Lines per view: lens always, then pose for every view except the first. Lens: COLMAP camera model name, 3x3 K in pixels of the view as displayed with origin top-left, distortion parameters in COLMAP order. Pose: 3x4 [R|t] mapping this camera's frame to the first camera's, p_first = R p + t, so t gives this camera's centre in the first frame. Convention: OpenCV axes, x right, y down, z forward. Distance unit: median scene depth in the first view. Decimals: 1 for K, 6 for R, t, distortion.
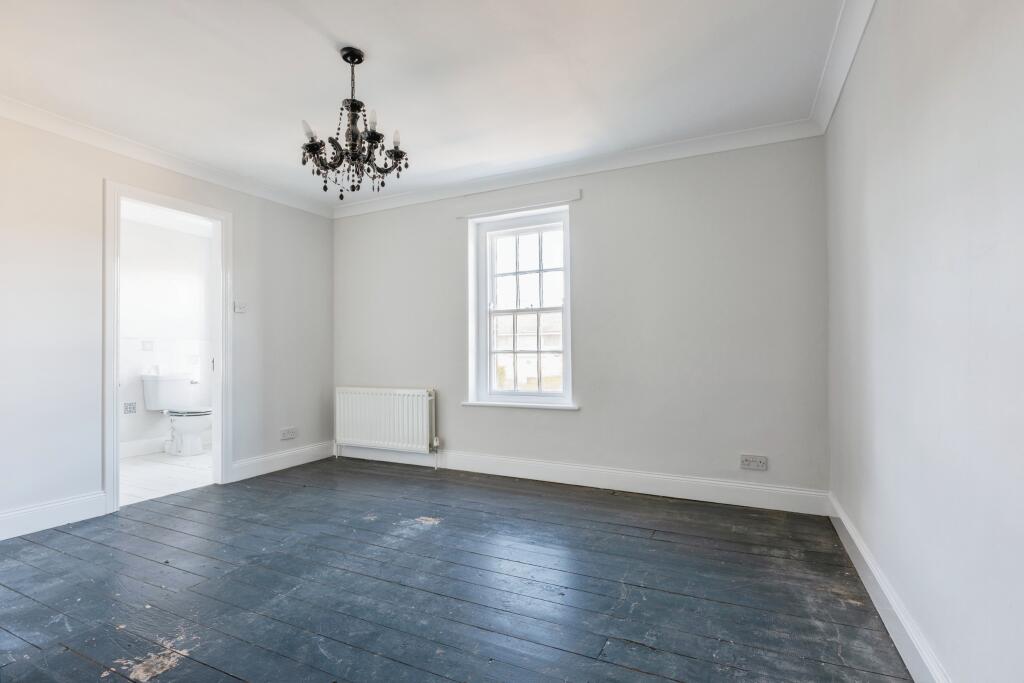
lens RADIAL K [[489.8, 0, 512.1], [0, 489.8, 348.3], [0, 0, 1]] dist [0.001333, 0.000040]
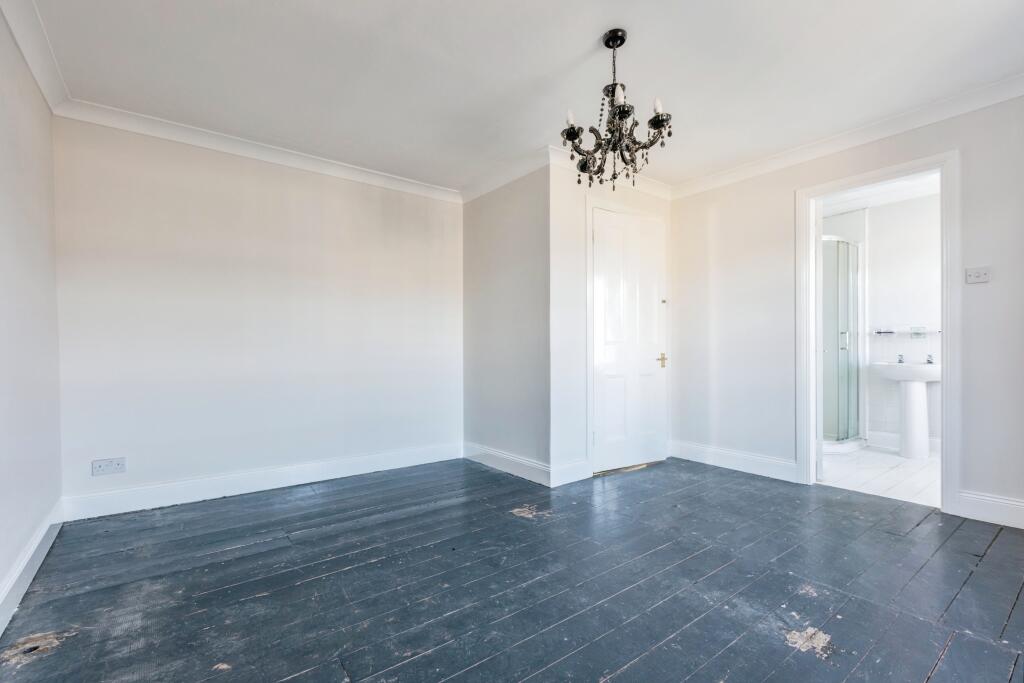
lens RADIAL K [[464.2, 0, 516.8], [0, 464.2, 345.0], [0, 0, 1]] dist [0.001418, -0.000680]
pose [[-0.455228, 0.000907, -0.890374, 0.498699], [0.020080, 0.999756, -0.009248, 0.013648], [0.890148, -0.022089, -0.455135, 1.043125]]
